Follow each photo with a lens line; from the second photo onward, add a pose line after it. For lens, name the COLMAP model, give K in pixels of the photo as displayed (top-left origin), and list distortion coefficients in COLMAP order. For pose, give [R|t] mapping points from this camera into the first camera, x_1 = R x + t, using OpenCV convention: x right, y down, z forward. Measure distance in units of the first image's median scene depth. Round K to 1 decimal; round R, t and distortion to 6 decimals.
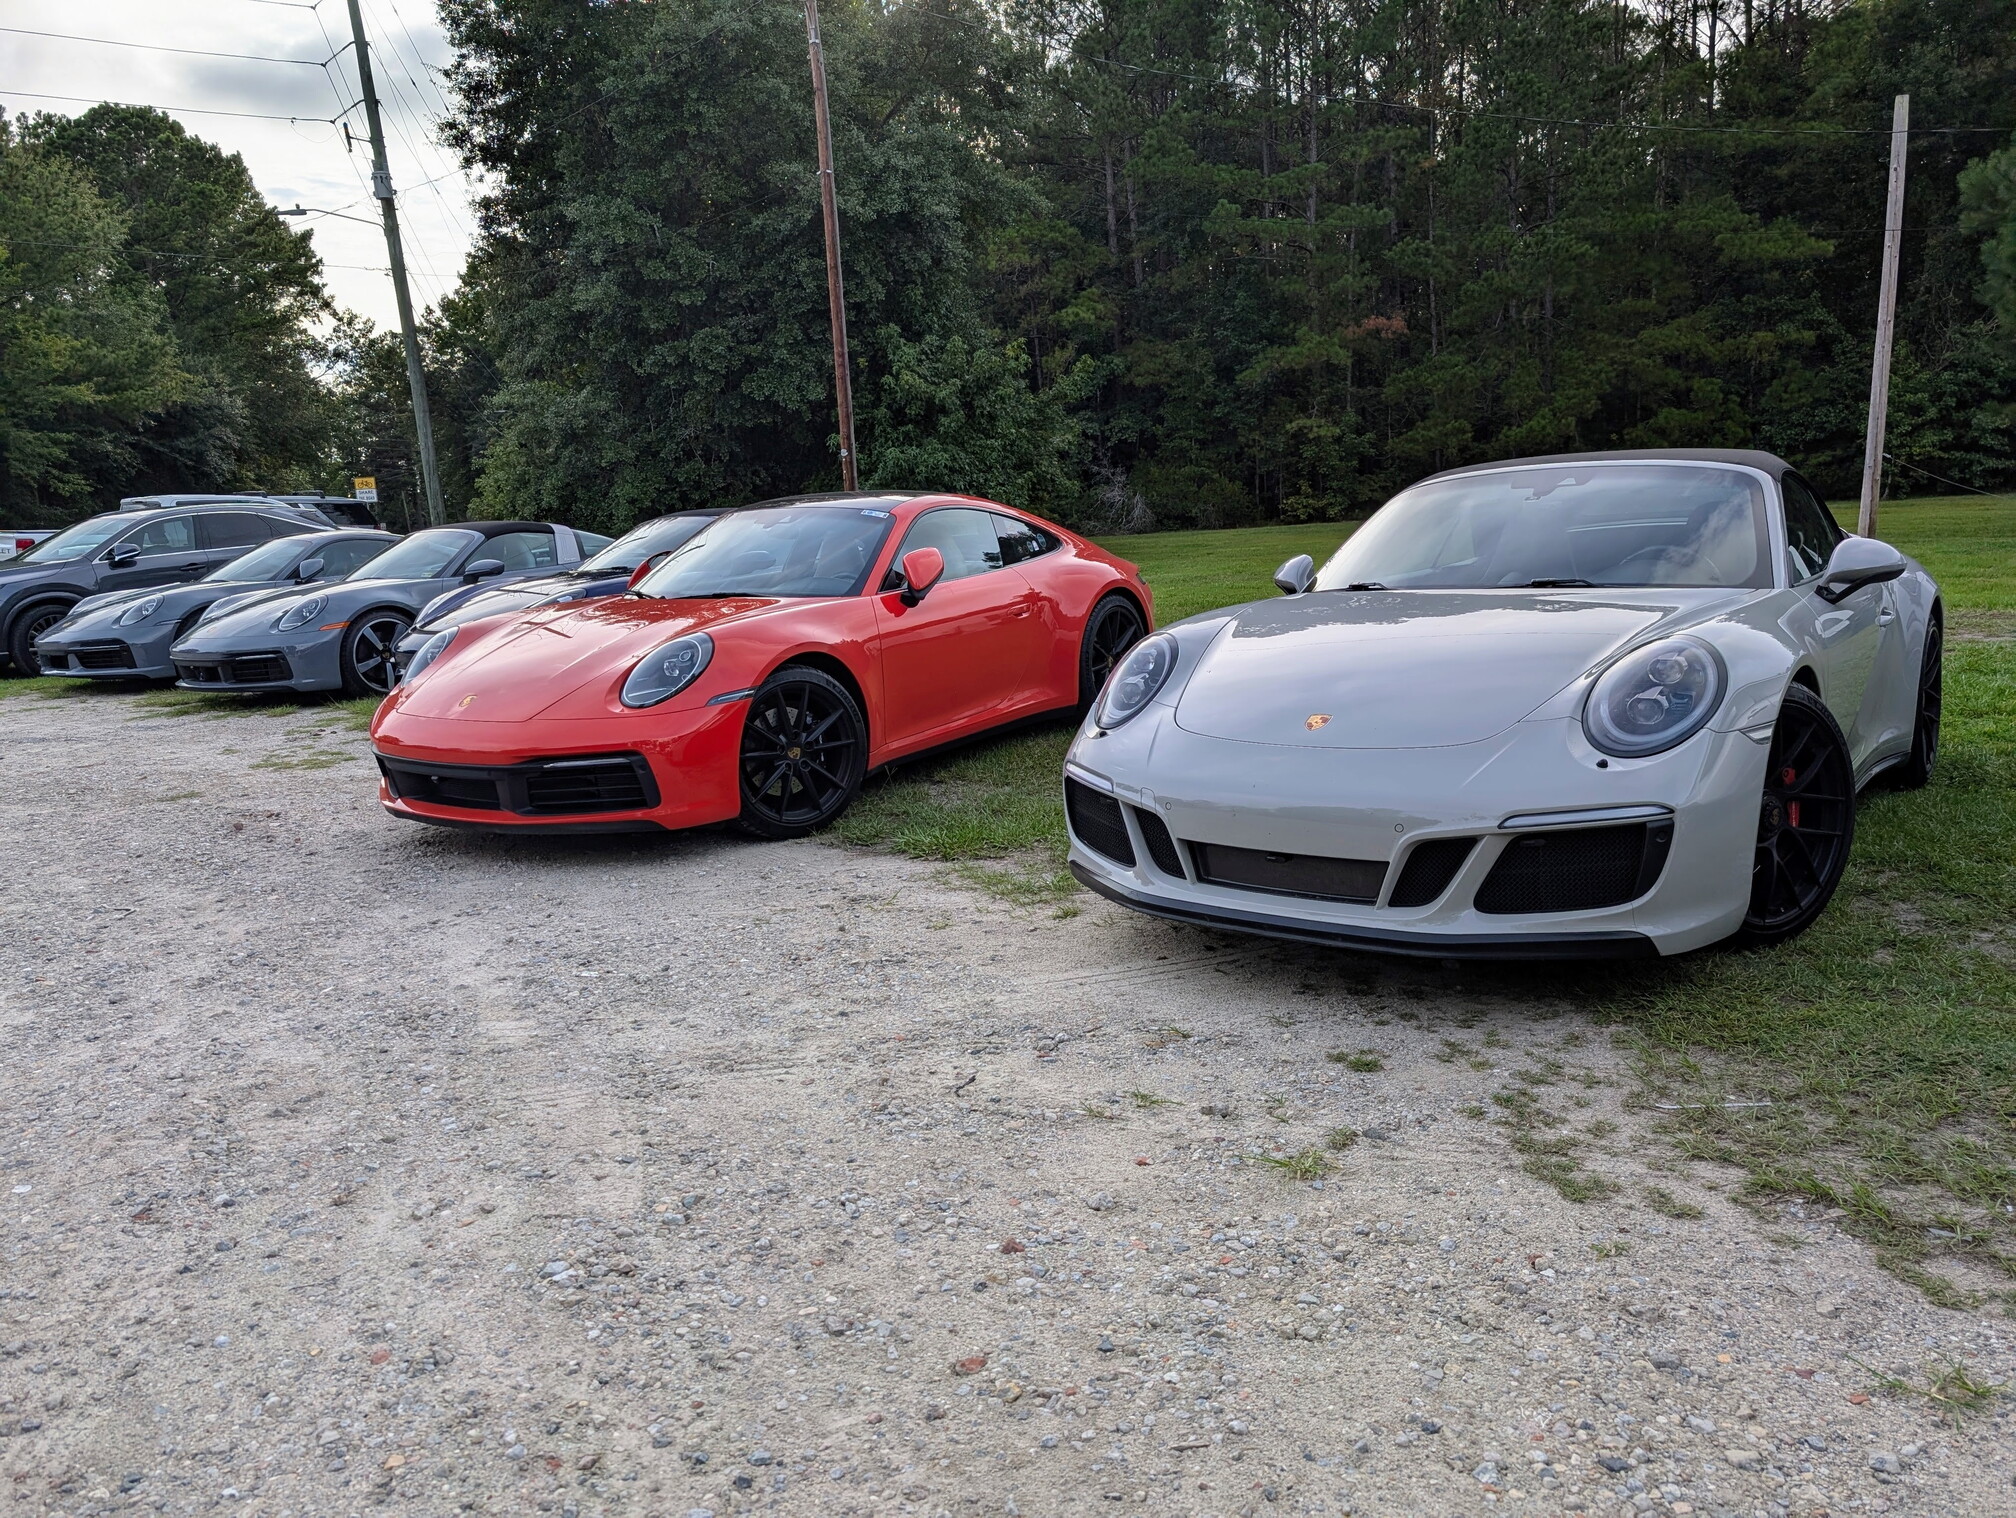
lens RADIAL K [[1406.6, 0, 969.3], [0, 1406.6, 766.9], [0, 0, 1]] dist [0.001458, -0.003378]
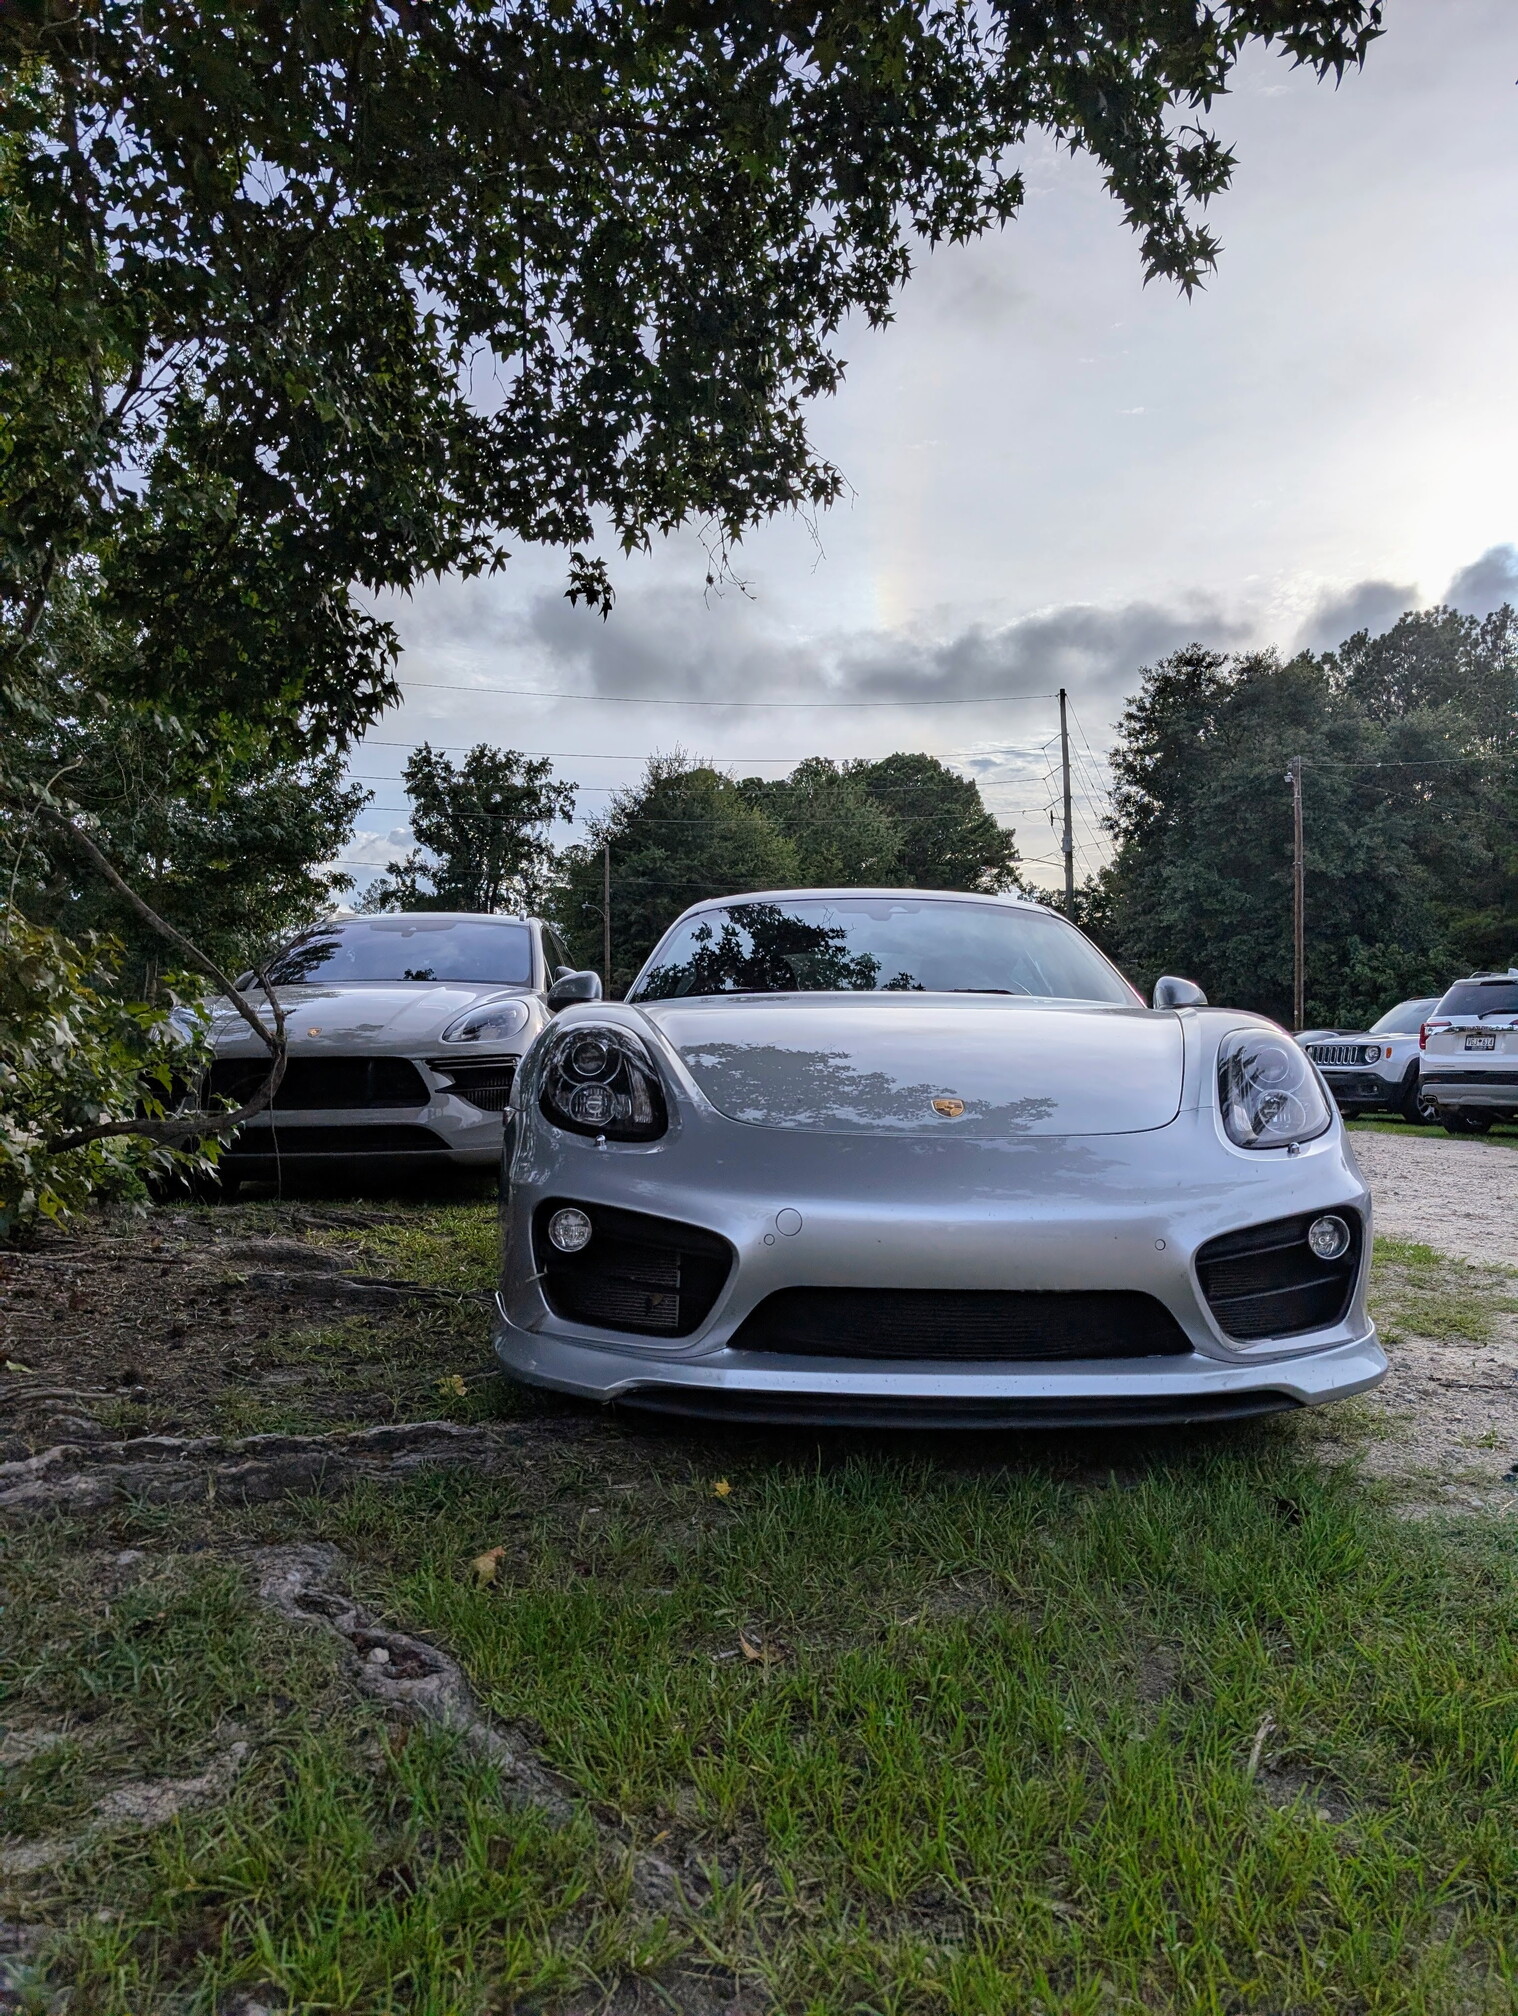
lens RADIAL K [[1406.6, 0, 764.2], [0, 1406.6, 1065.9], [0, 0, 1]] dist [0.001458, -0.003378]
pose [[0.837525, 0.072282, -0.541597, 0.141968], [-0.160171, 0.980145, -0.116877, 0.070596], [0.522396, 0.184636, 0.832473, -0.365246]]
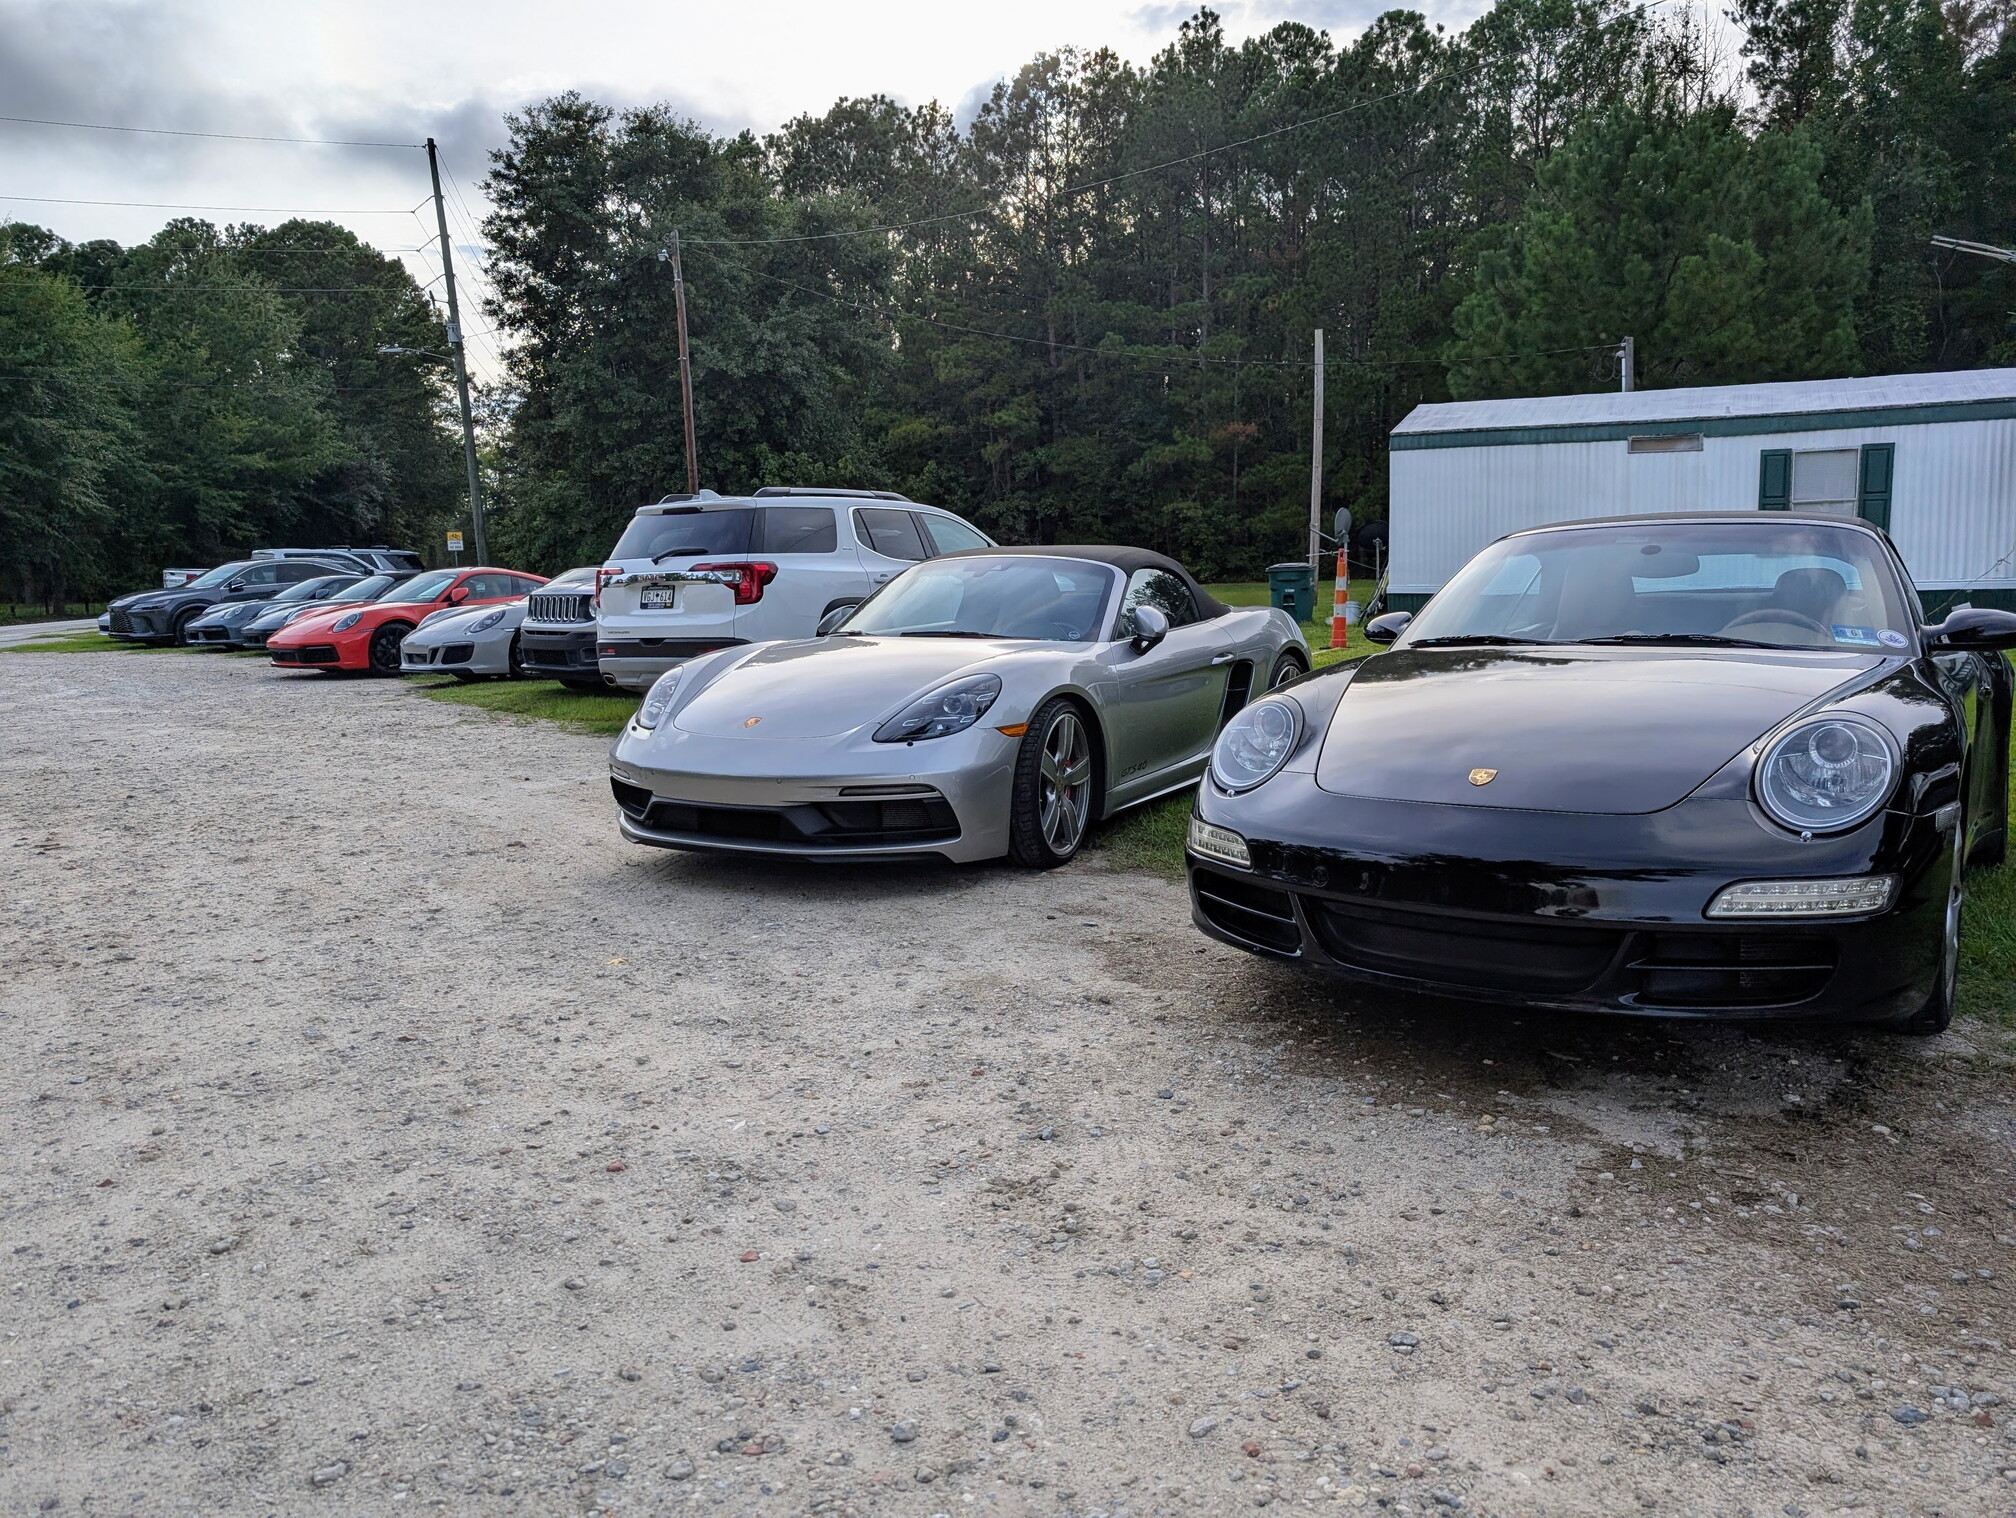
lens RADIAL K [[1425.8, 0, 1008.0], [0, 1425.8, 759.0], [0, 0, 1]] dist [0.002124, 0.005216]
pose [[0.996003, 0.035229, -0.082084, 0.180085], [-0.038757, 0.998375, -0.041786, 0.037093], [0.080479, 0.044800, 0.995749, -0.245404]]
